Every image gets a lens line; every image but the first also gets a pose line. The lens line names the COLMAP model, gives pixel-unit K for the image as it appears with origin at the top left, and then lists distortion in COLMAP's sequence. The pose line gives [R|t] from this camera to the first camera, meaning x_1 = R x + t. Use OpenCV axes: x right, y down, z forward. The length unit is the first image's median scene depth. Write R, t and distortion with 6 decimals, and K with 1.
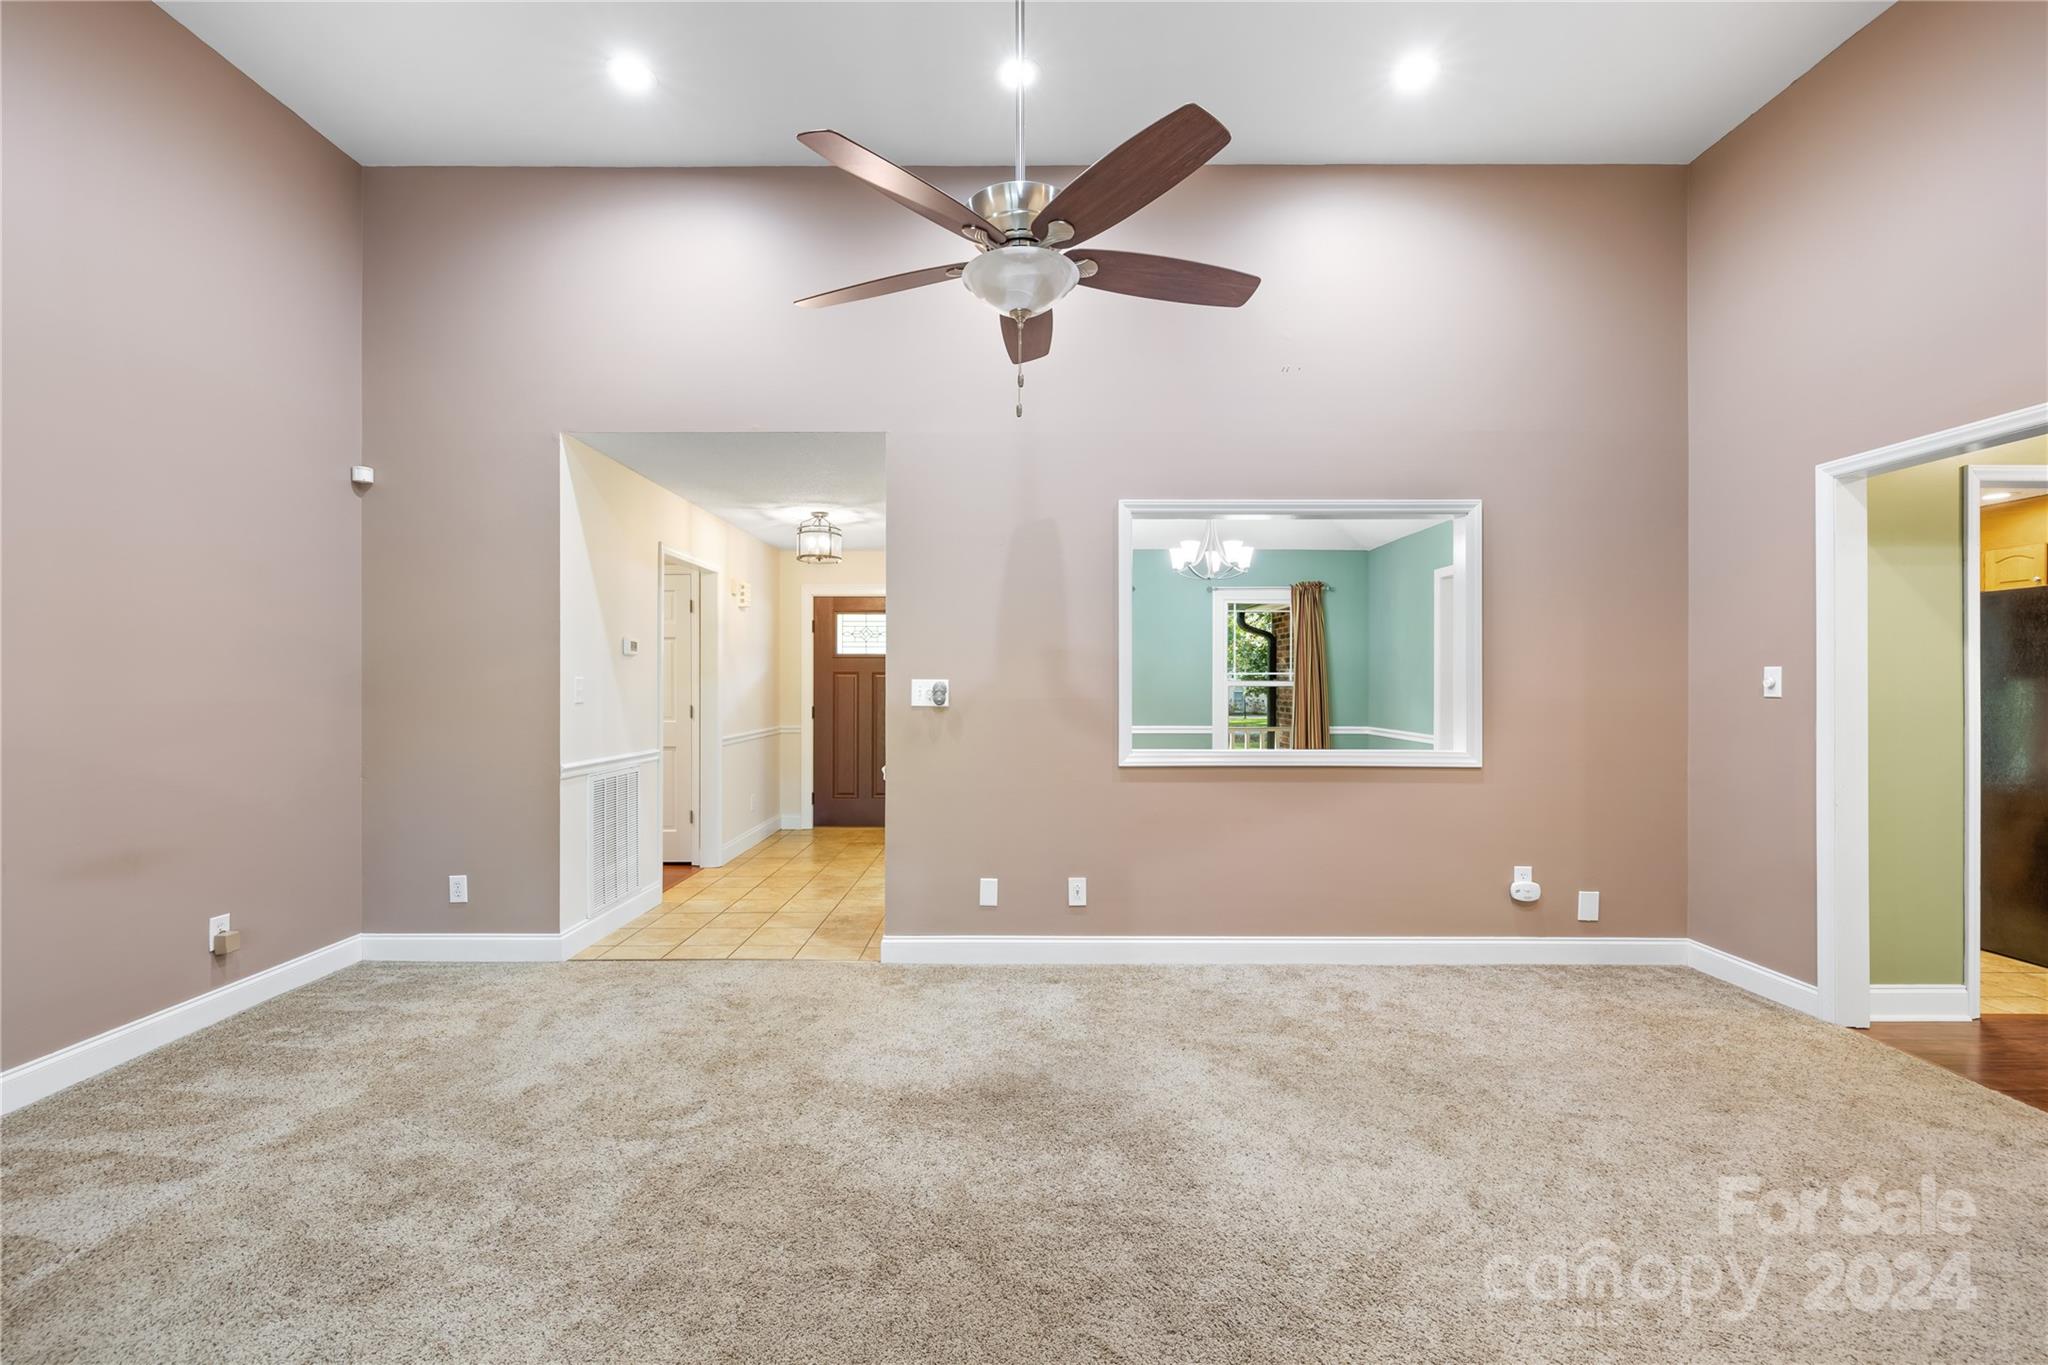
lens RADIAL K [[881.8, 0, 1020.6], [0, 881.8, 670.2], [0, 0, 1]] dist [0.001513, 0.000121]
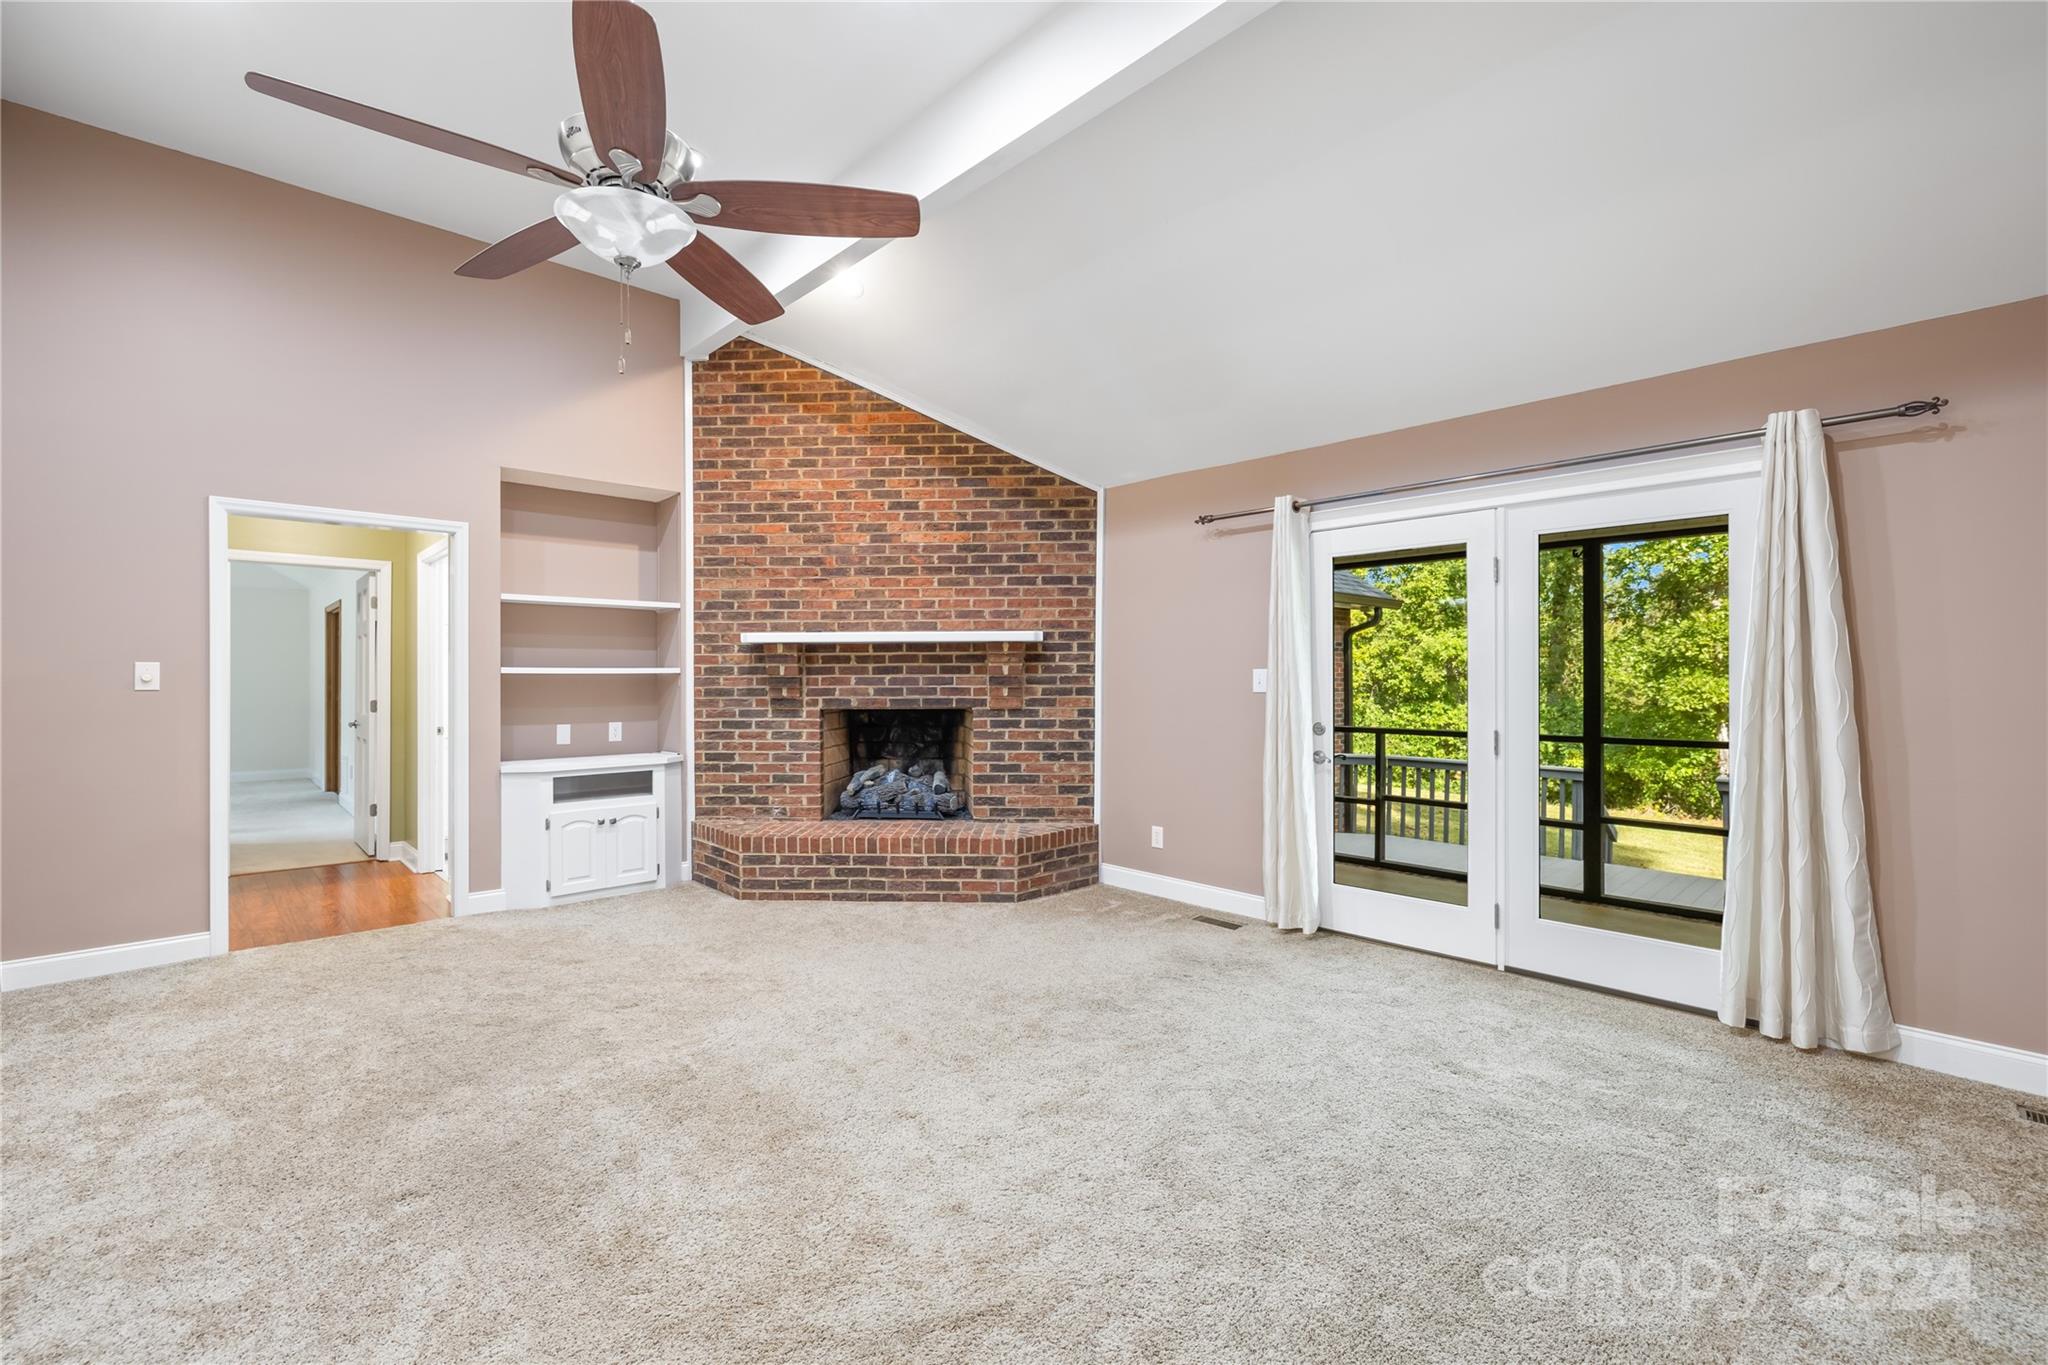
lens RADIAL K [[881.8, 0, 1020.6], [0, 881.8, 670.2], [0, 0, 1]] dist [0.001513, 0.000121]
pose [[-0.689545, 0.000719, 0.724242, -0.766030], [-0.002933, 0.999989, -0.003785, 0.006509], [-0.724236, -0.004734, -0.689535, 1.097570]]
